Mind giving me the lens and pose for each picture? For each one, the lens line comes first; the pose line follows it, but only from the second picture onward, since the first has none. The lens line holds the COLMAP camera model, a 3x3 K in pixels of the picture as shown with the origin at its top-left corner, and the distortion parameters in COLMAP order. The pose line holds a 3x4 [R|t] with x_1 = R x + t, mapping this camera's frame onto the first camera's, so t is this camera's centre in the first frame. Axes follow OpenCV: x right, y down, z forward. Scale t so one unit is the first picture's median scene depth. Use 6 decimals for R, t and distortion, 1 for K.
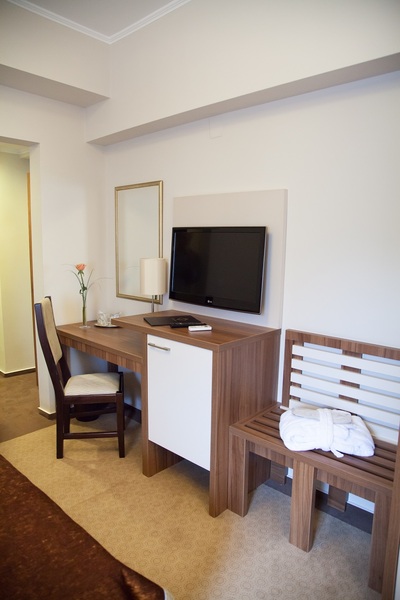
lens RADIAL K [[430.7, 0, 198.6], [0, 430.7, 312.2], [0, 0, 1]] dist [-0.117793, 0.049012]
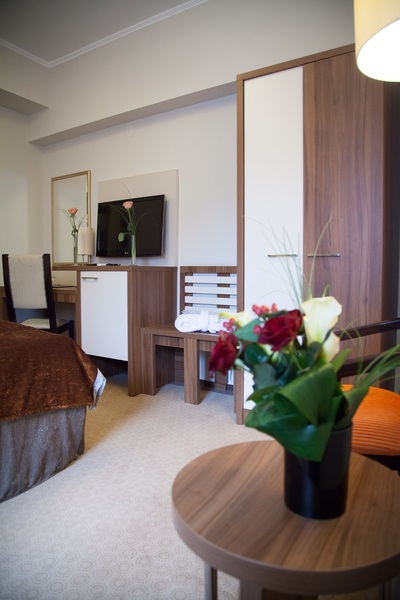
lens RADIAL K [[417.0, 0, 200.0], [0, 417.0, 300.0], [0, 0, 1]] dist [-0.116507, 0.039731]
pose [[0.983203, -0.020663, 0.181344, 0.015525], [0.034286, 0.996793, -0.072311, 0.261765], [-0.179268, 0.077314, 0.980758, -0.367075]]
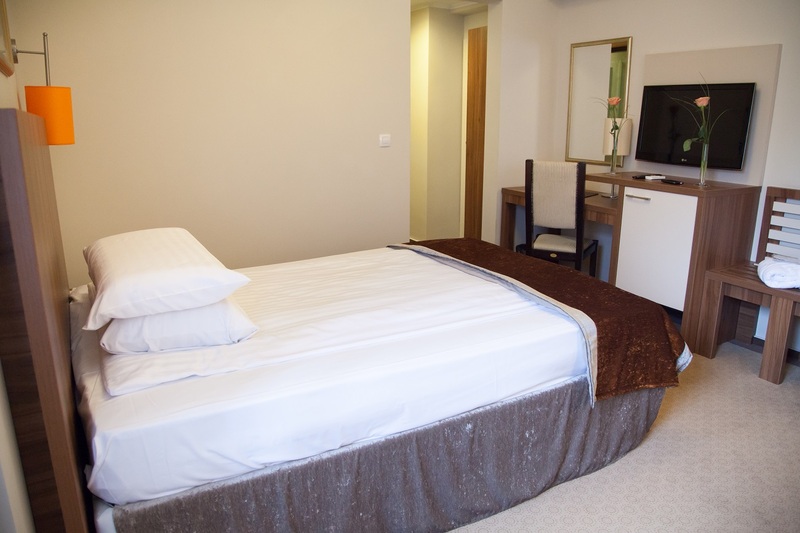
lens RADIAL K [[574.3, 0, 400.0], [0, 574.3, 266.5], [0, 0, 1]] dist [-0.117793, 0.049012]
pose [[0.945784, 0.068225, -0.317550, -0.198481], [-0.036240, 0.993751, 0.105569, 0.126542], [0.322769, -0.088337, 0.942347, -0.533427]]
